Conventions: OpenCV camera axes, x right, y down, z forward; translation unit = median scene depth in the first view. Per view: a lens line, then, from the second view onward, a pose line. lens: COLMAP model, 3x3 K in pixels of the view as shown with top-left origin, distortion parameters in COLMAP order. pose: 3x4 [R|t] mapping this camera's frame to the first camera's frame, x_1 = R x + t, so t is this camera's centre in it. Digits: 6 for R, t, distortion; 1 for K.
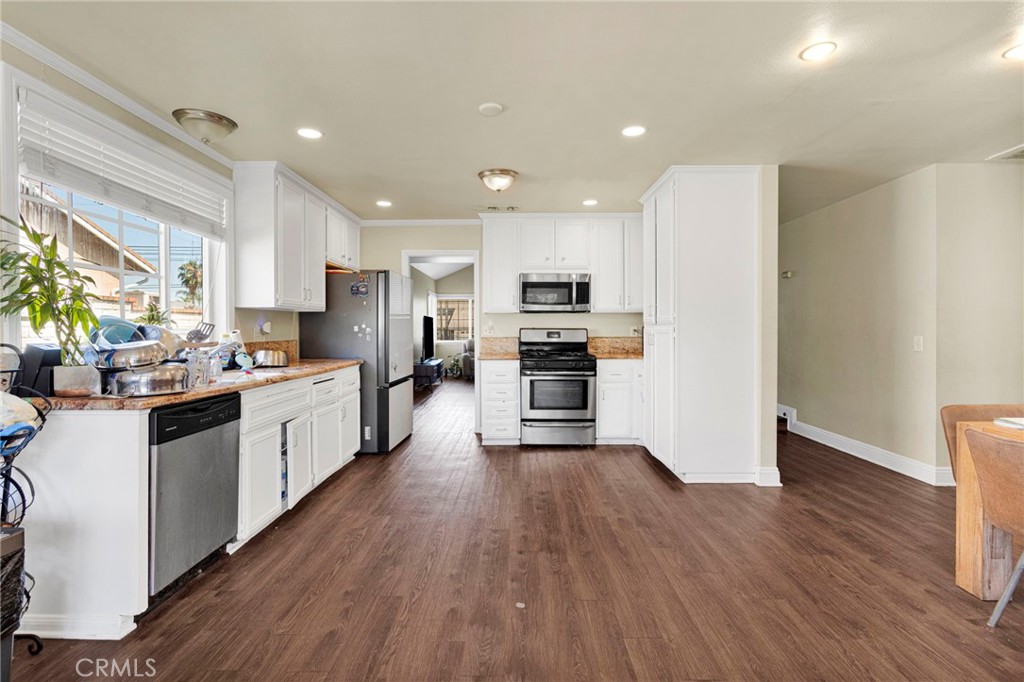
lens RADIAL K [[496.7, 0, 514.0], [0, 496.7, 333.2], [0, 0, 1]] dist [-0.001146, 0.003432]
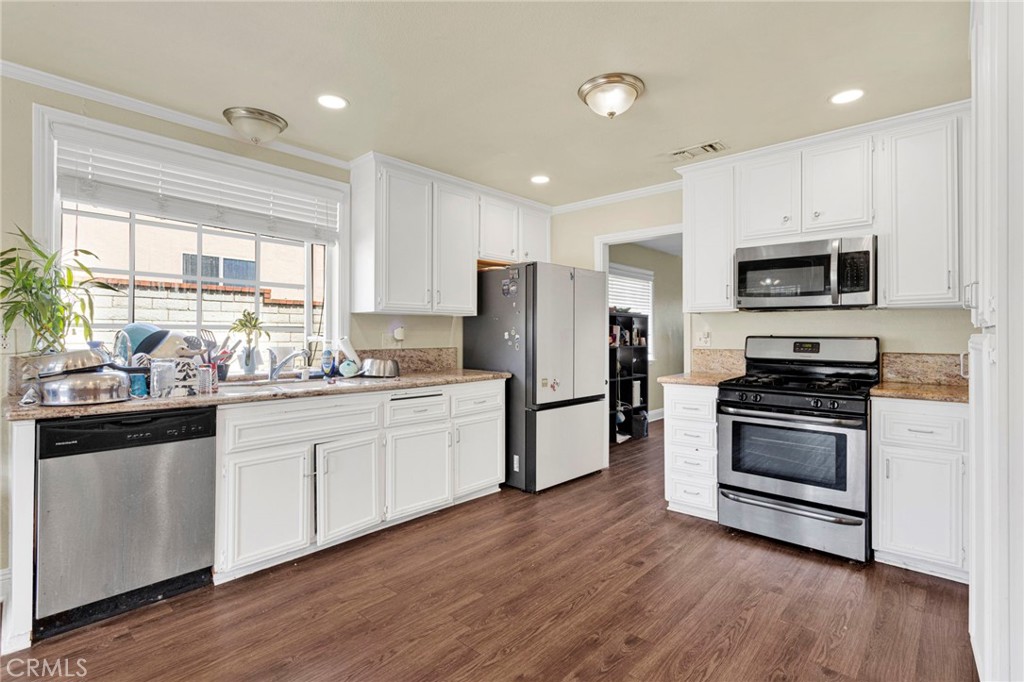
lens RADIAL K [[496.7, 0, 510.2], [0, 496.7, 333.2], [0, 0, 1]] dist [-0.001146, 0.003432]
pose [[0.743301, 0.001734, -0.668955, 0.247123], [-0.010135, 0.999911, -0.008670, -0.006026], [0.668880, 0.013224, 0.743252, 0.387618]]
